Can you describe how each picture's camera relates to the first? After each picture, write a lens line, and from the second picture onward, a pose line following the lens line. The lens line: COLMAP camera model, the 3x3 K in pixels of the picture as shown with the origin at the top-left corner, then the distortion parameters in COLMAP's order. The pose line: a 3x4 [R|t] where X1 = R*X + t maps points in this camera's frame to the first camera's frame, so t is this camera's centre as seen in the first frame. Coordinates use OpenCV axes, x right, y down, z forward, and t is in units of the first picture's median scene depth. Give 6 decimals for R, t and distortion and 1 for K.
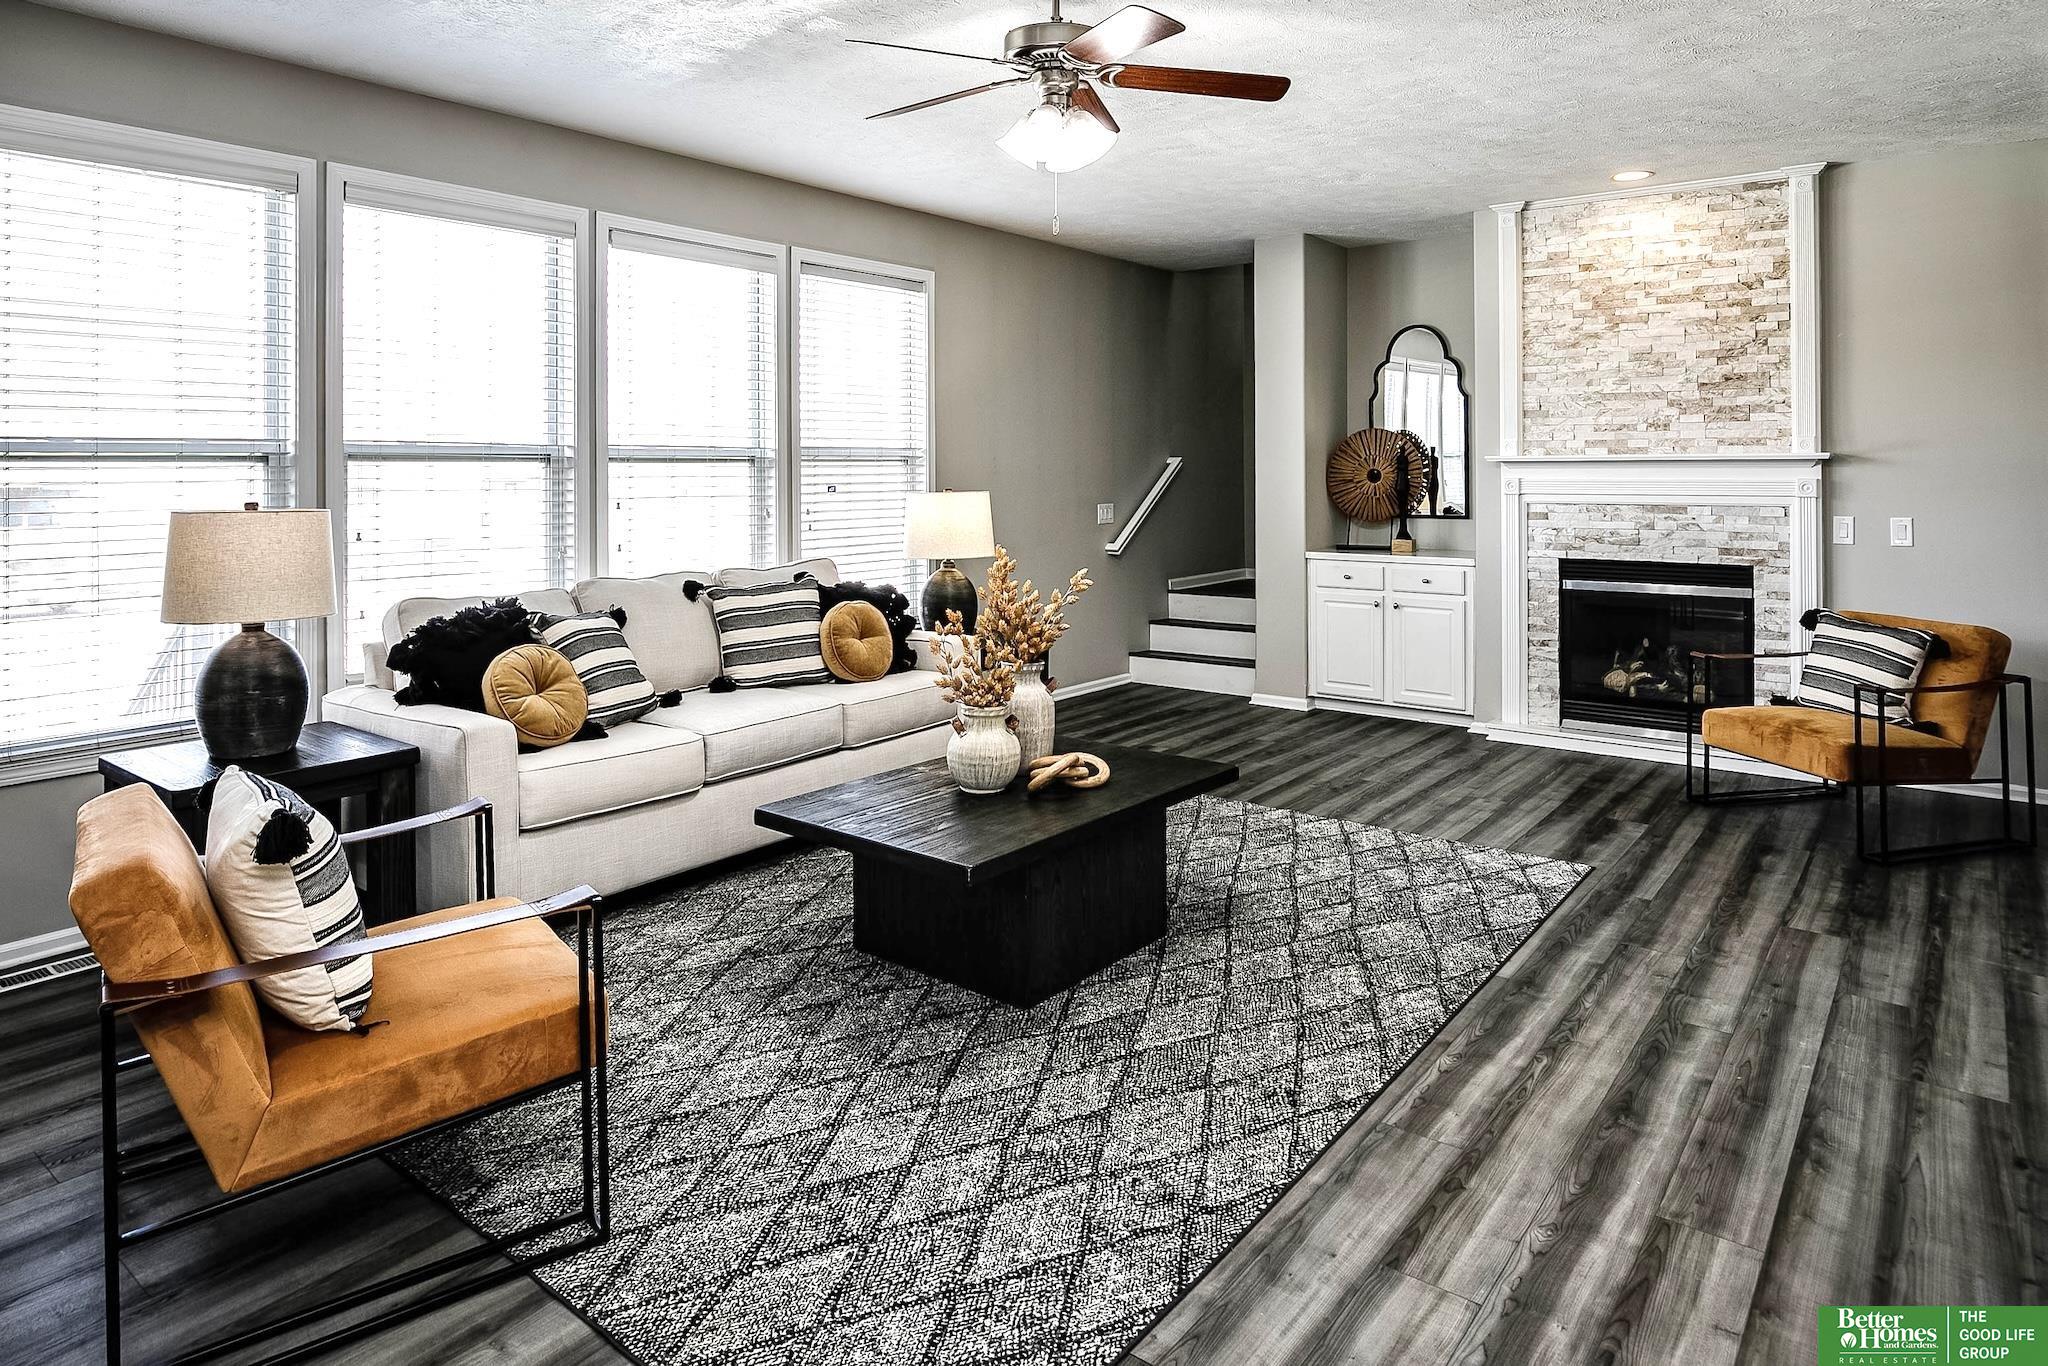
lens RADIAL K [[1244.9, 0, 1023.0], [0, 1244.9, 472.0], [0, 0, 1]] dist [-0.029067, 0.001715]
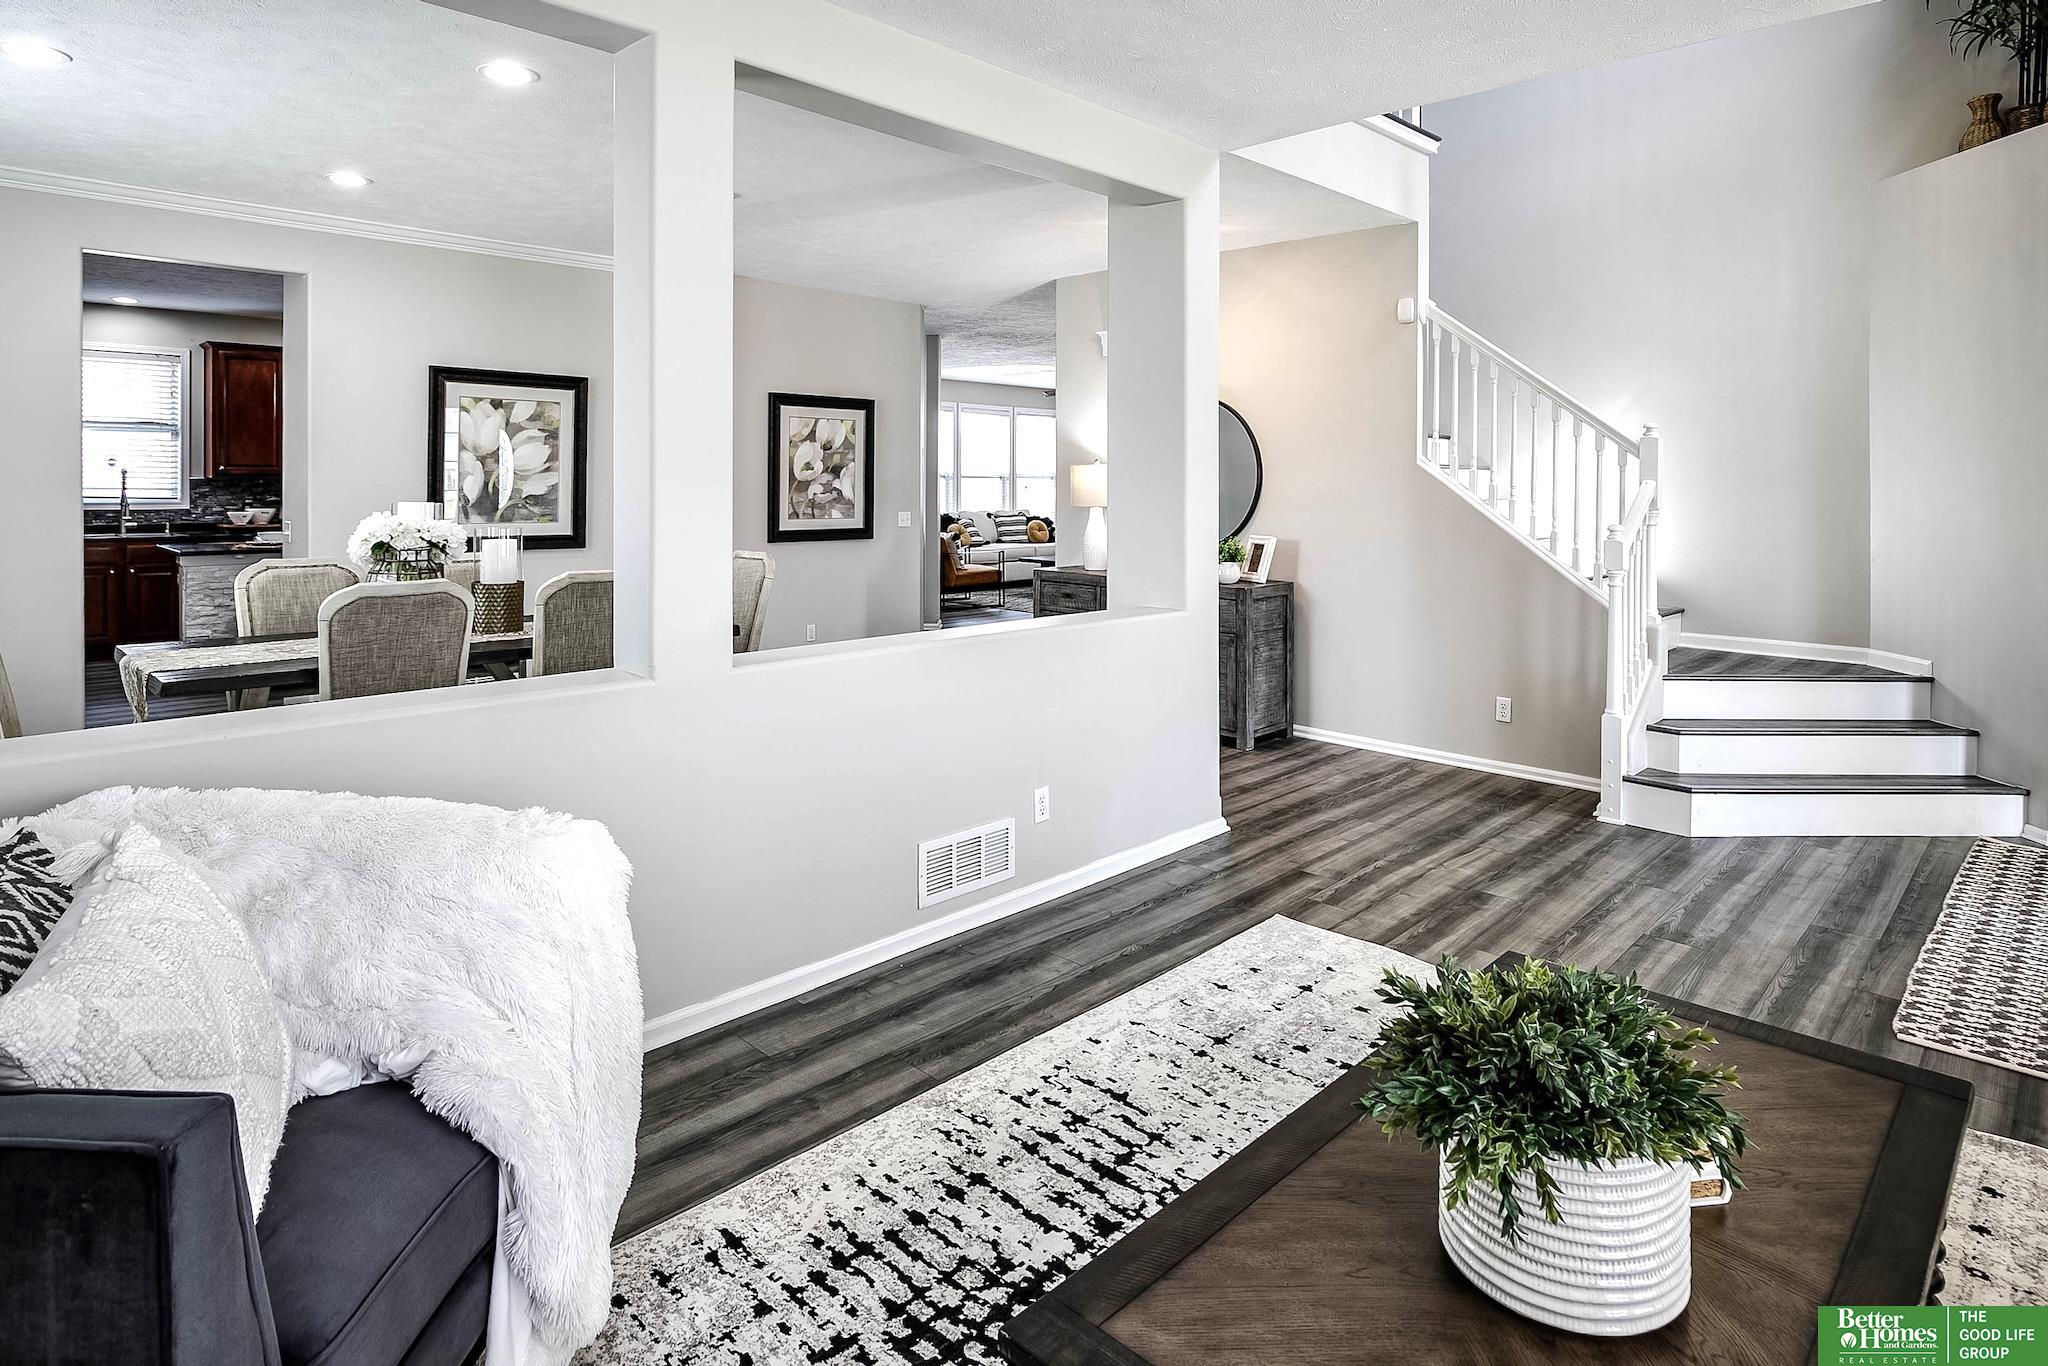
lens RADIAL K [[1135.4, 0, 1092.4], [0, 1135.4, 492.3], [0, 0, 1]] dist [-0.014468, -0.000623]
pose [[0.998315, 0.002597, -0.057971, 0.158701], [-0.002749, 0.999993, -0.002554, 0.032860], [0.057964, 0.002709, 0.998315, -1.701973]]
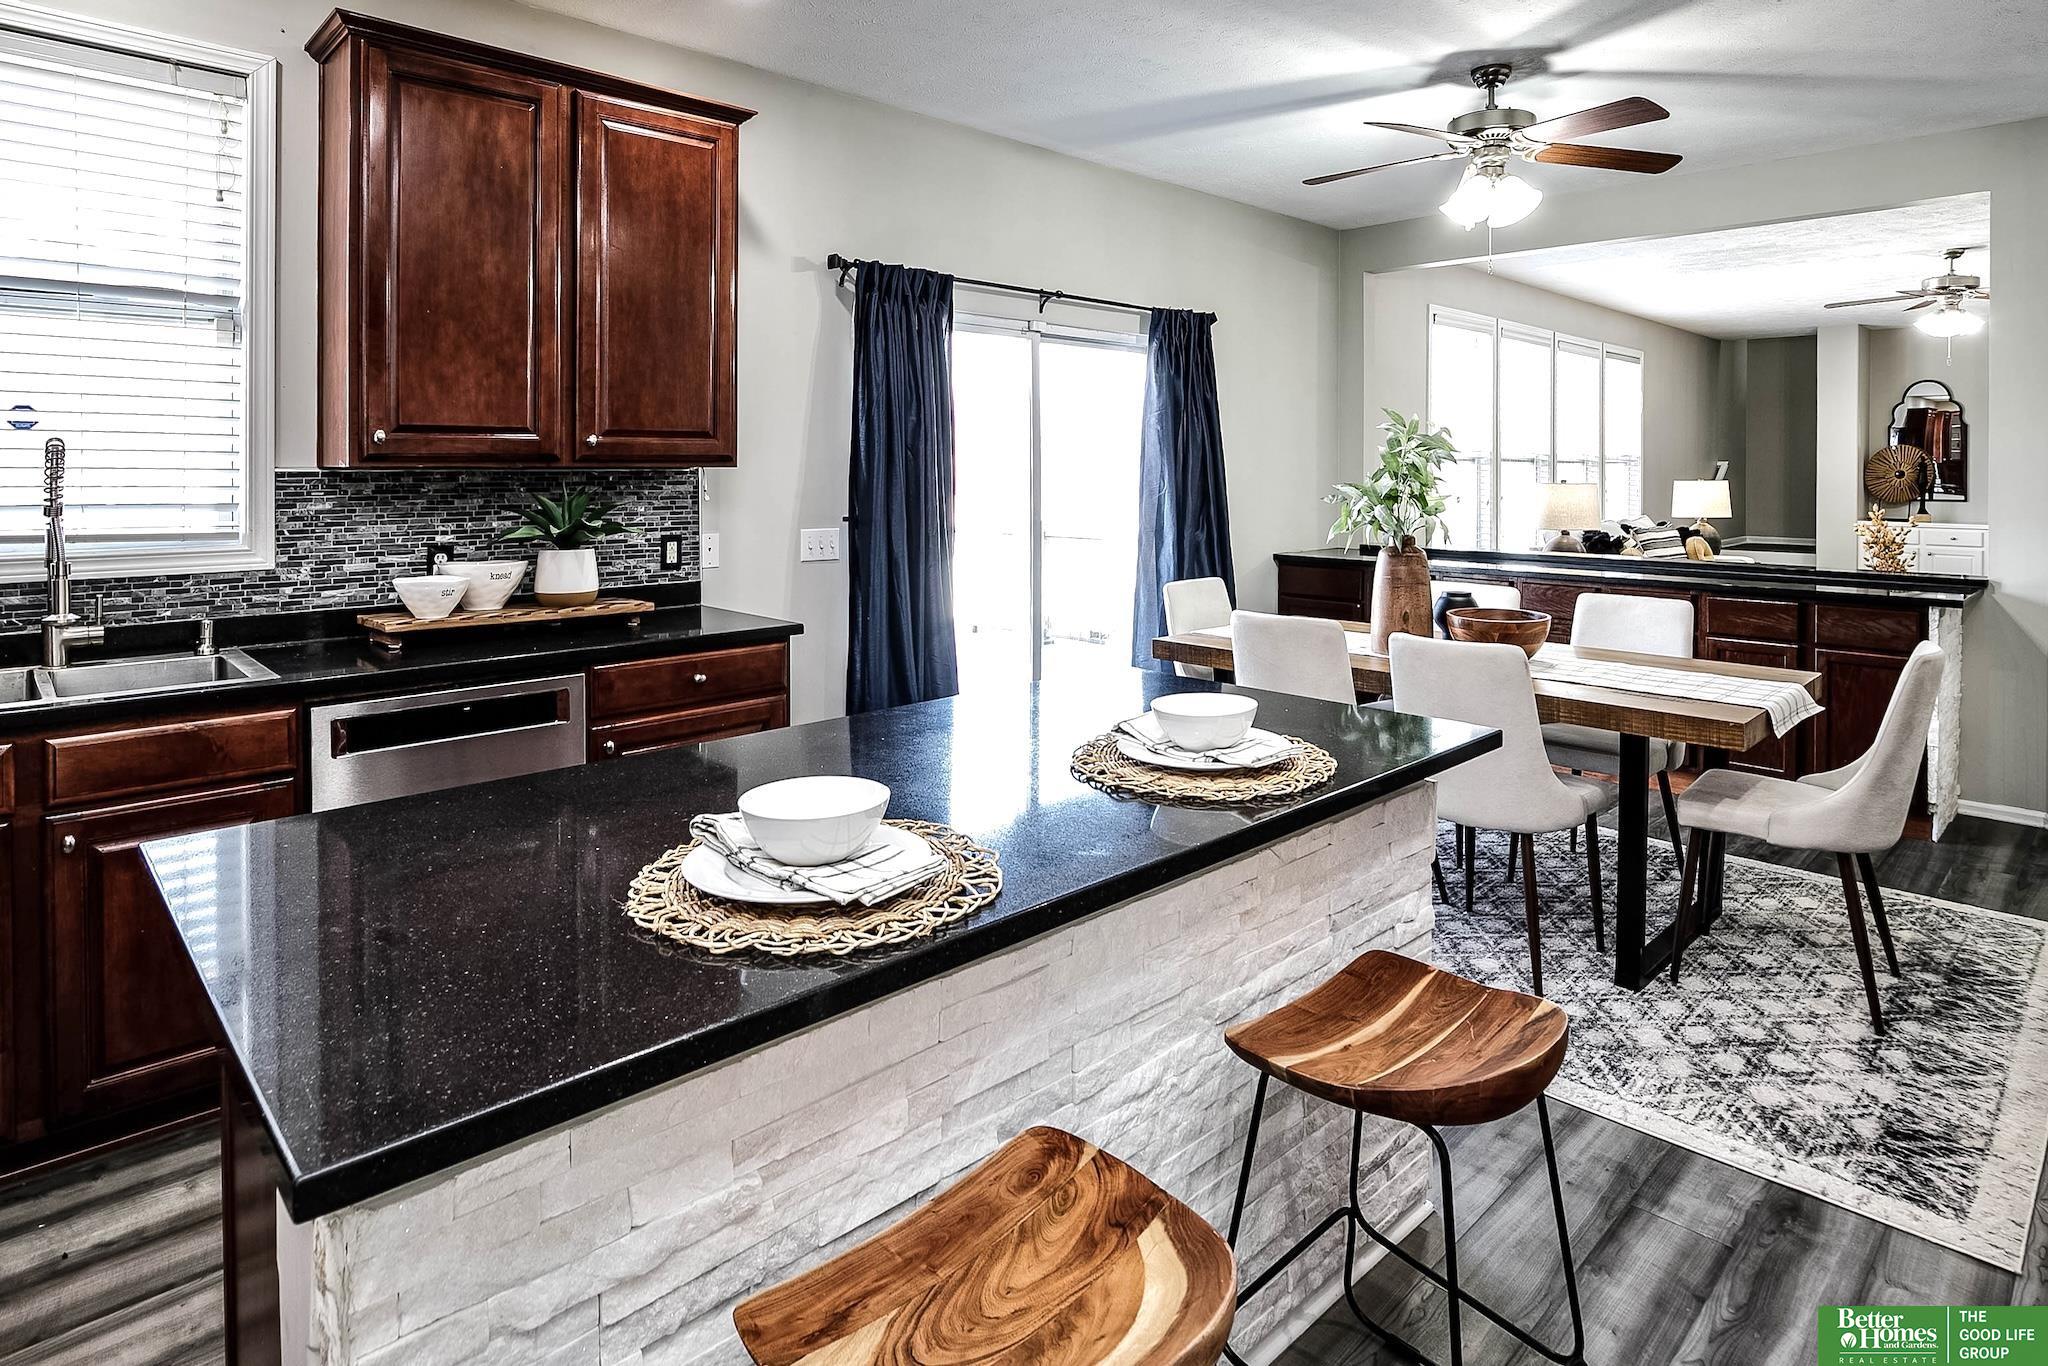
lens RADIAL K [[1135.4, 0, 1064.0], [0, 1135.4, 481.8], [0, 0, 1]] dist [-0.014468, -0.000623]
pose [[0.993658, 0.008372, -0.112132, -0.763839], [-0.007570, 0.999943, 0.007570, 0.011891], [0.112189, -0.006673, 0.993664, -0.690159]]
